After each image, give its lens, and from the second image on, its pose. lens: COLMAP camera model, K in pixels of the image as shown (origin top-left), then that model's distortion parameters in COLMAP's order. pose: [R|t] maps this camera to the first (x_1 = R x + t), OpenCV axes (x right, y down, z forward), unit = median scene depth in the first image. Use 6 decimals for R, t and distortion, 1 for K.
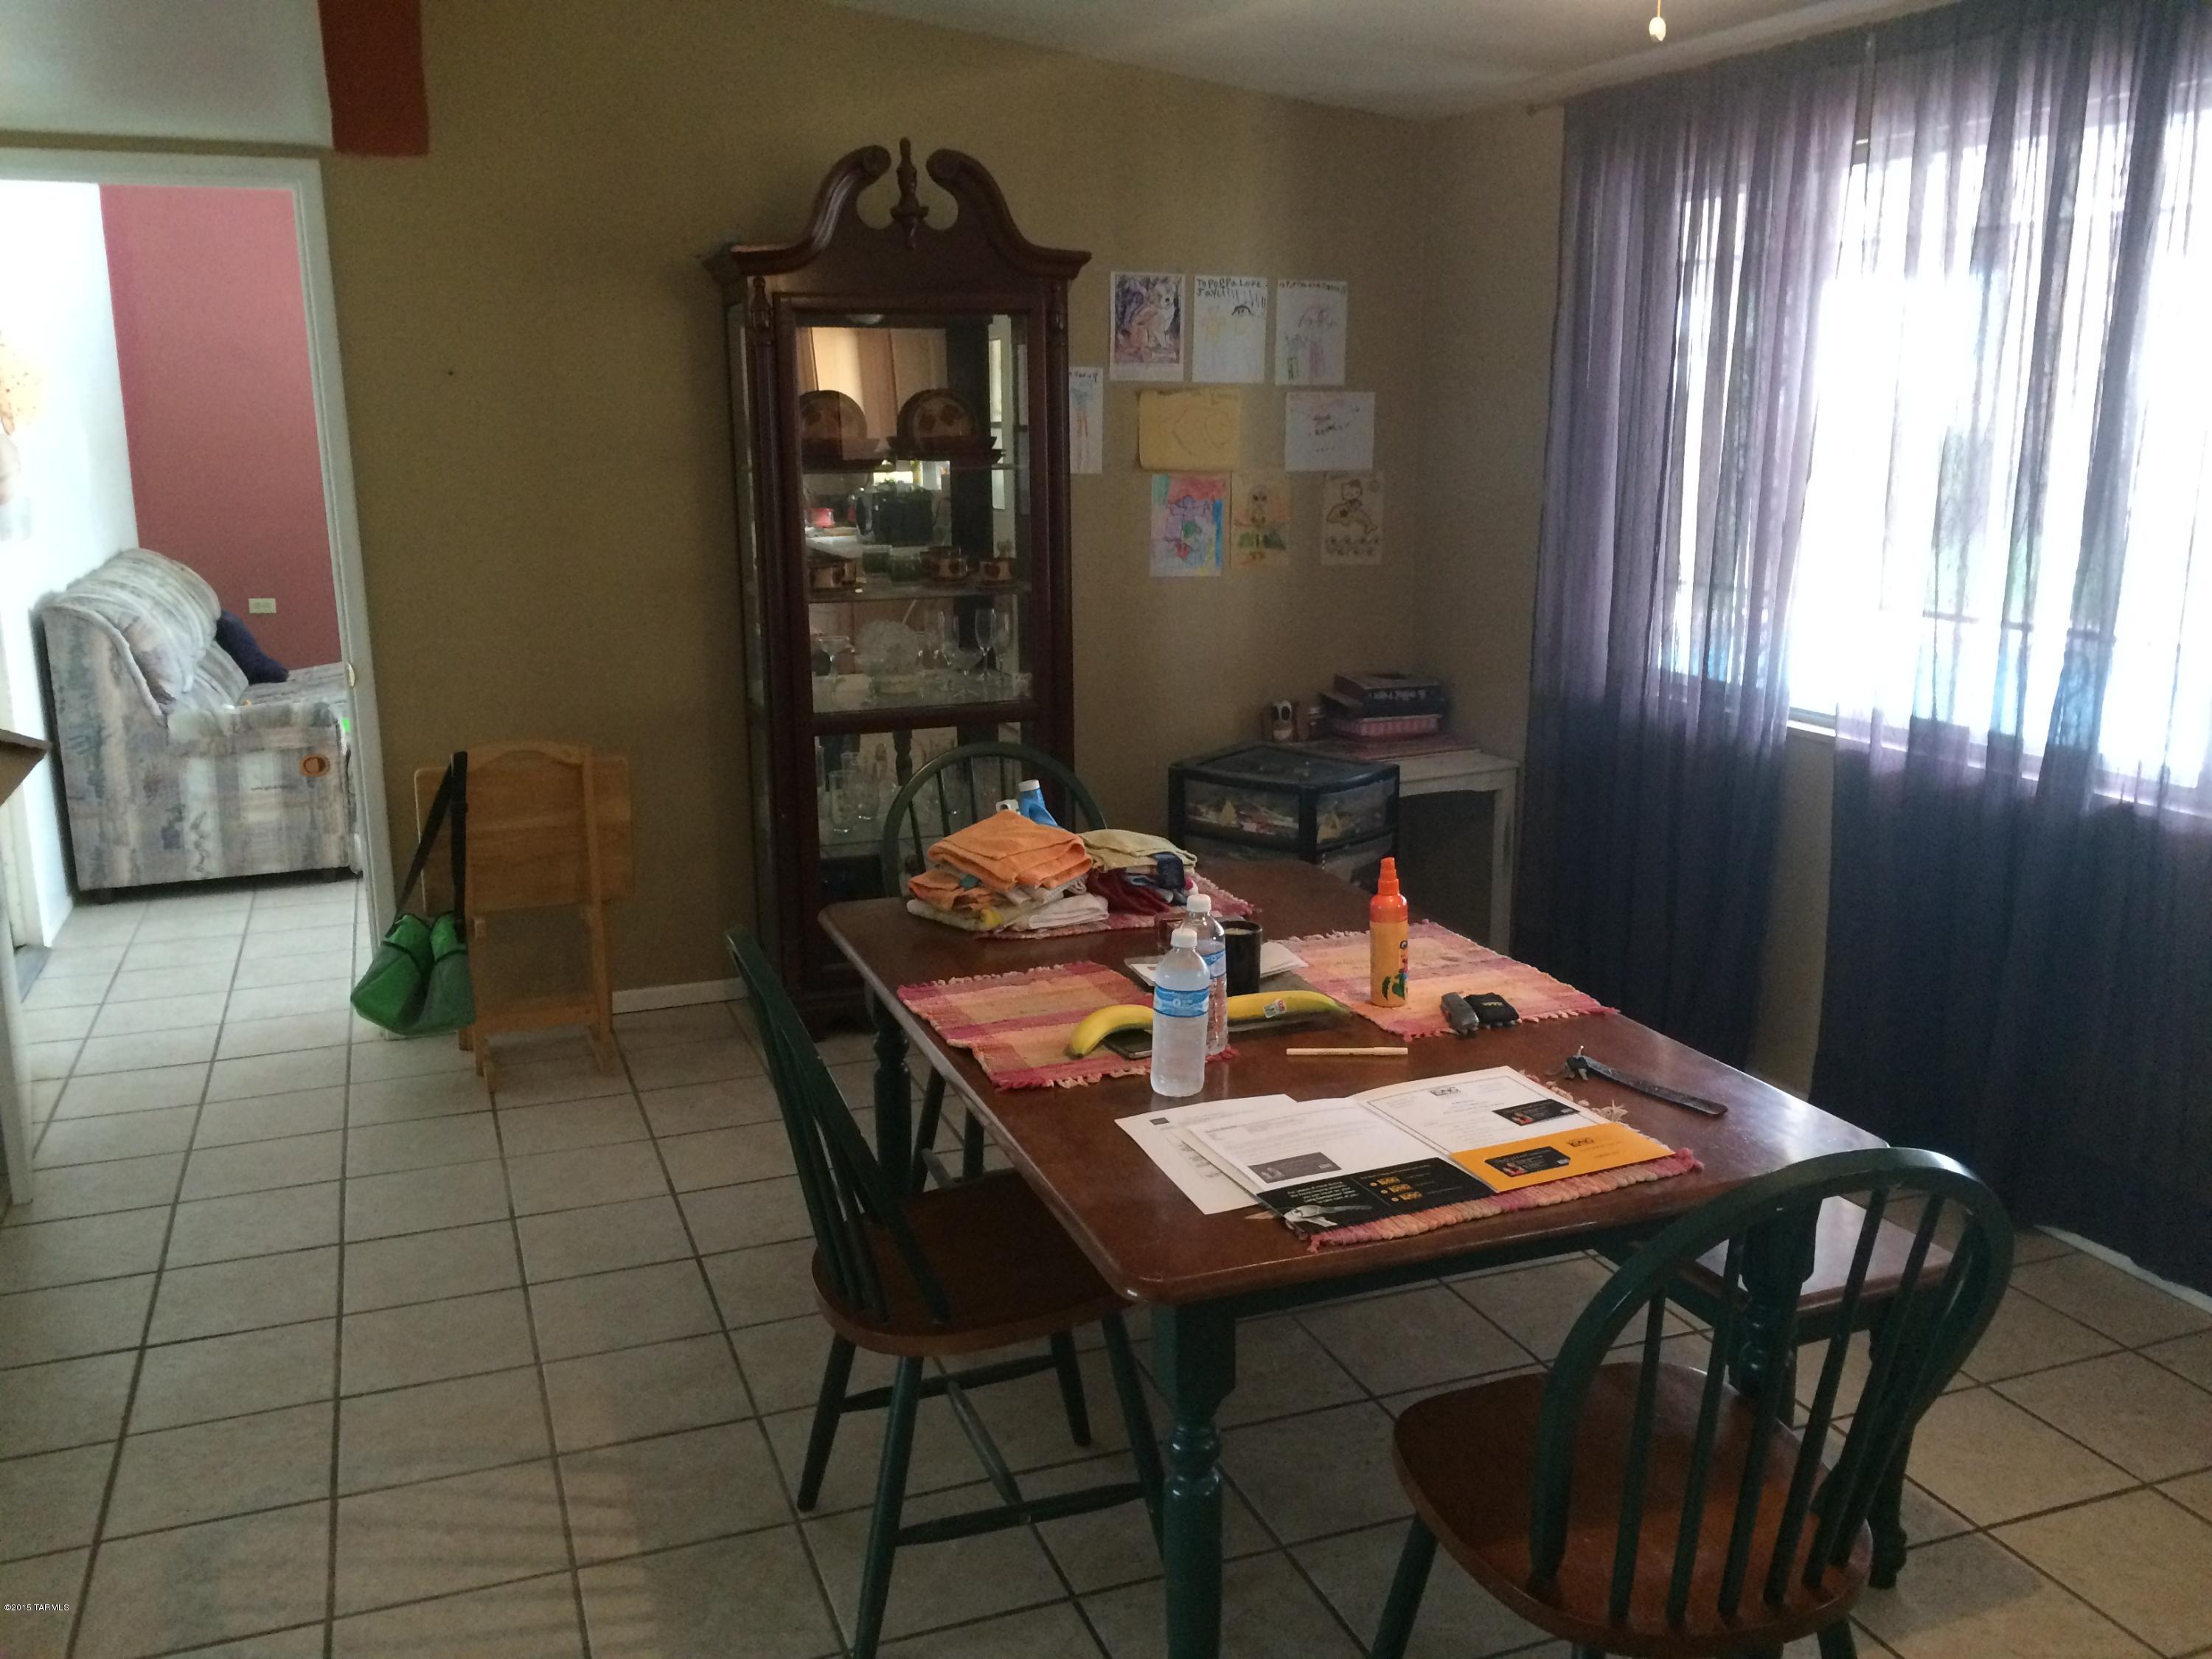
lens RADIAL K [[1904.9, 0, 1105.4], [0, 1904.9, 821.7], [0, 0, 1]] dist [0.077771, -0.100275]
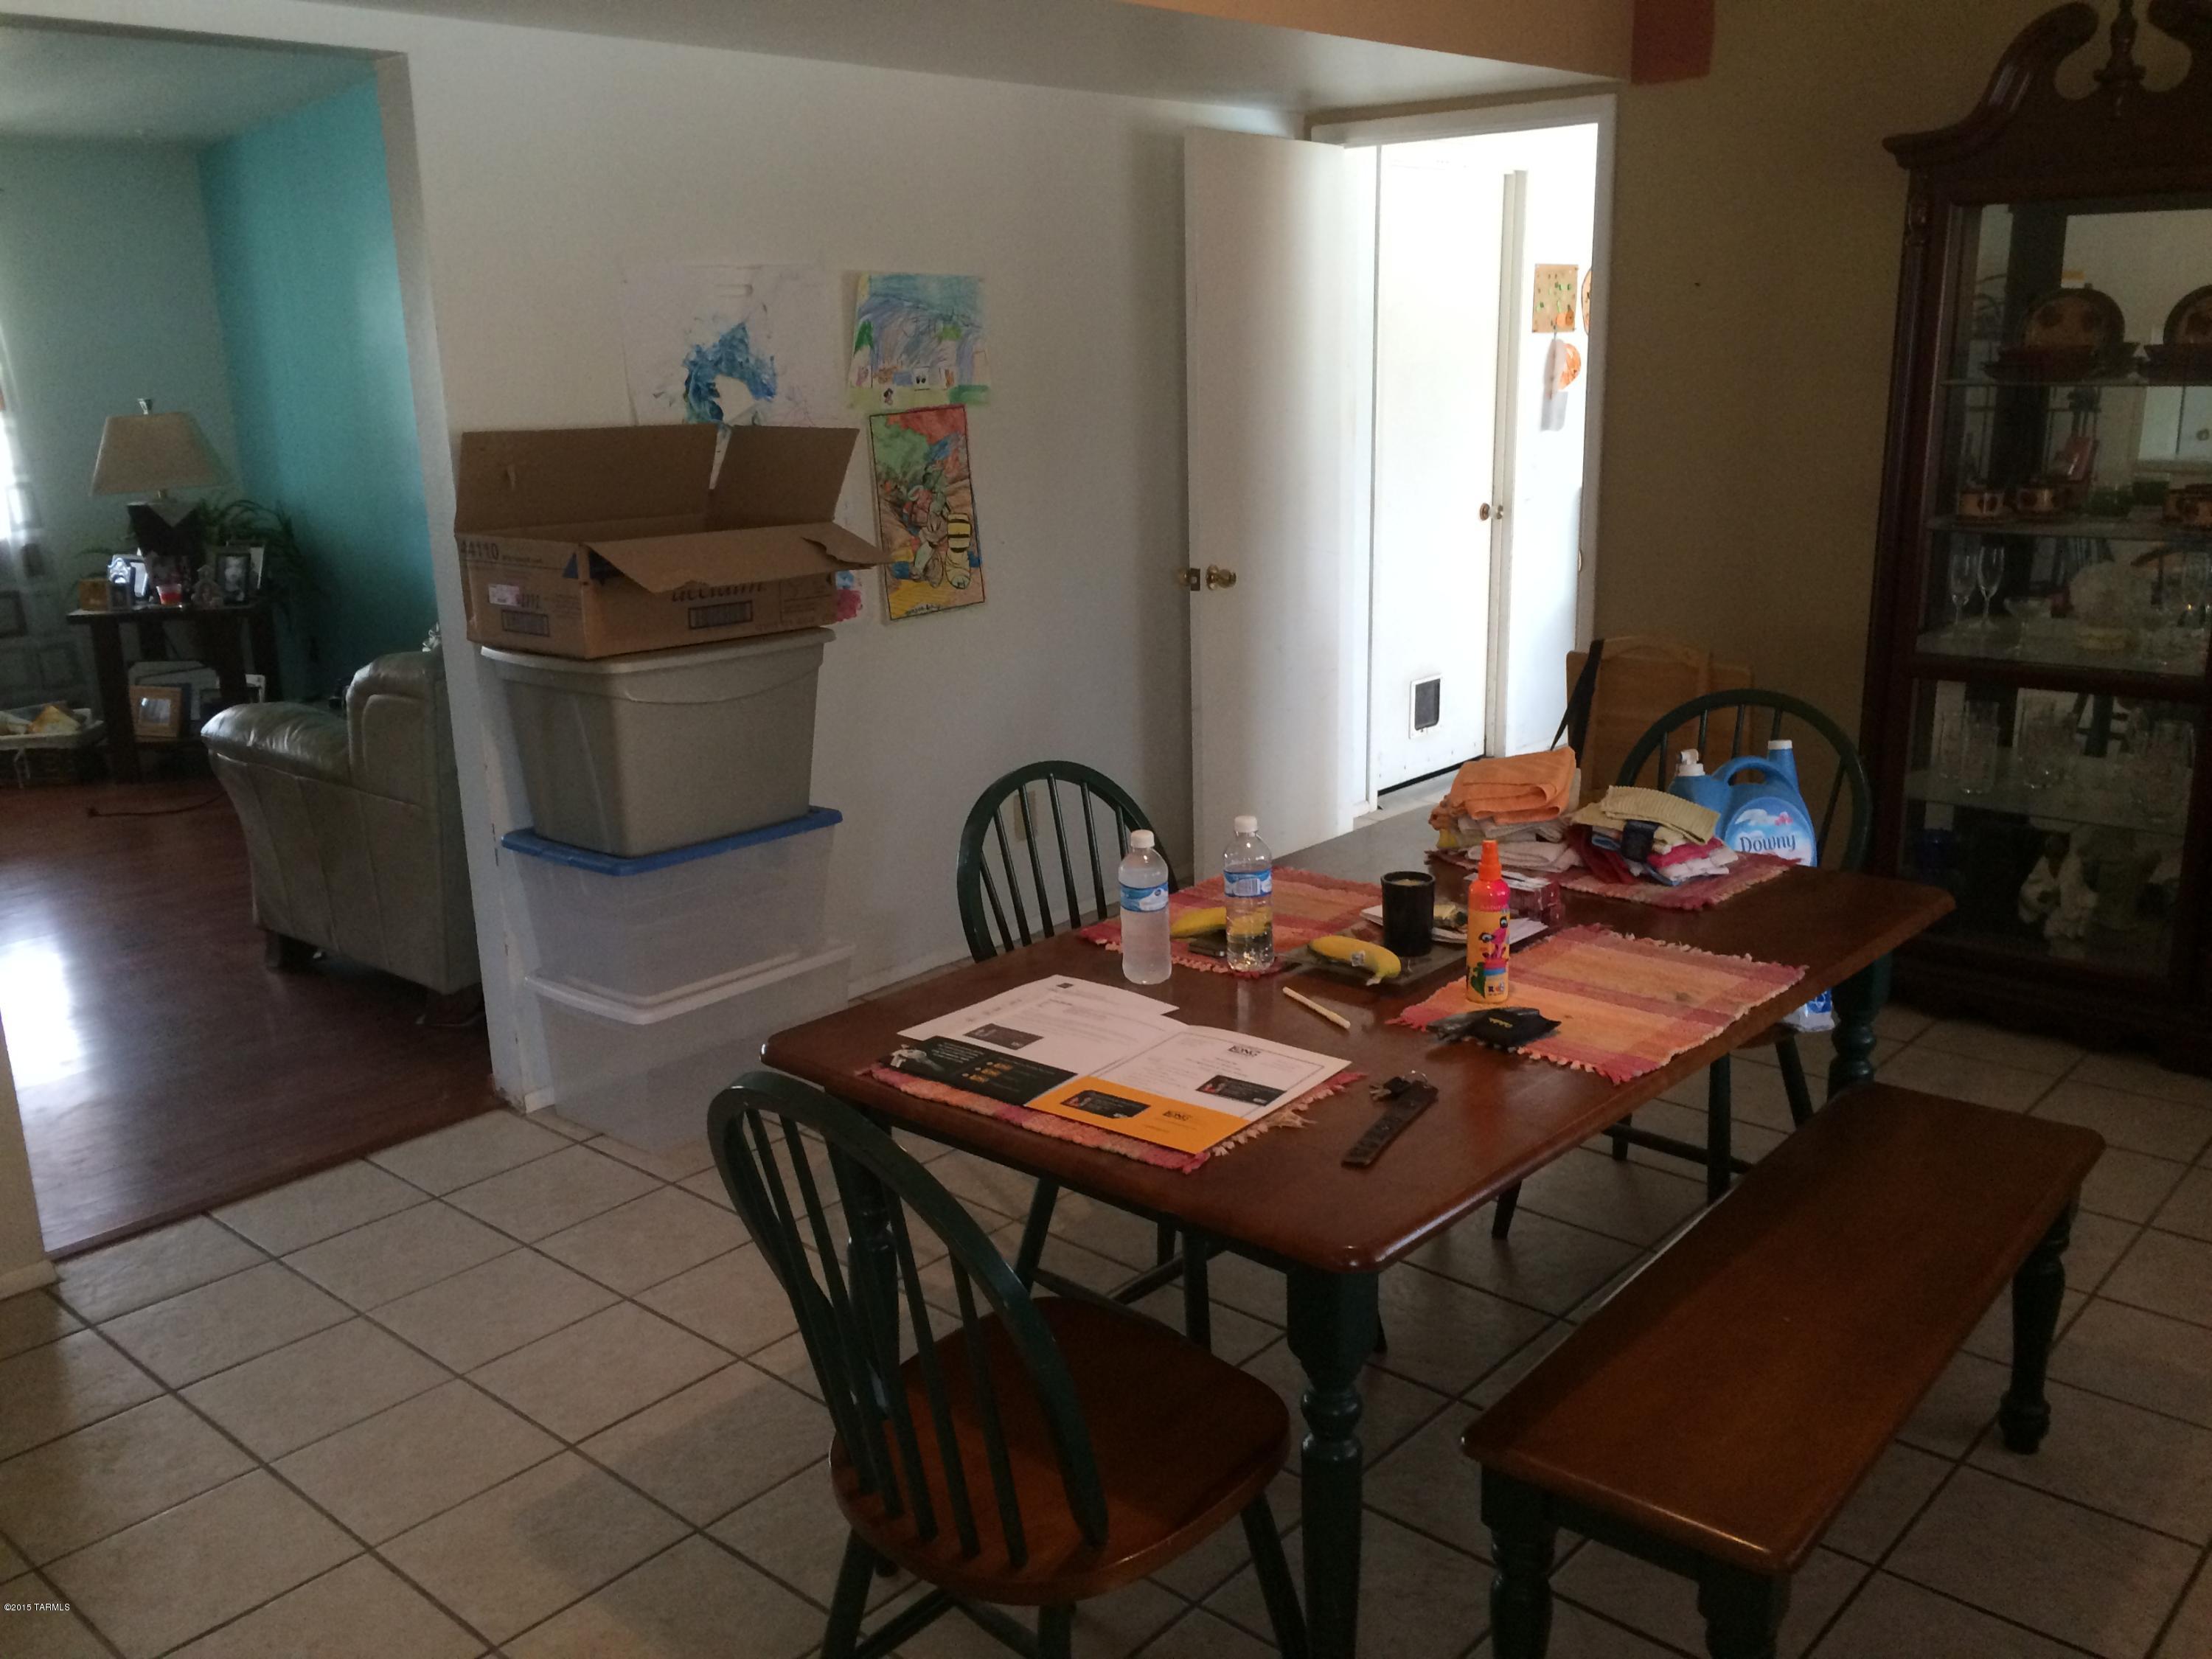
lens RADIAL K [[1904.9, 0, 1105.4], [0, 1904.9, 821.7], [0, 0, 1]] dist [0.077771, -0.100275]
pose [[0.459621, 0.220135, -0.860400, 0.971451], [-0.170006, 0.972686, 0.158048, -0.117715], [0.871692, 0.073631, 0.484492, 0.458026]]
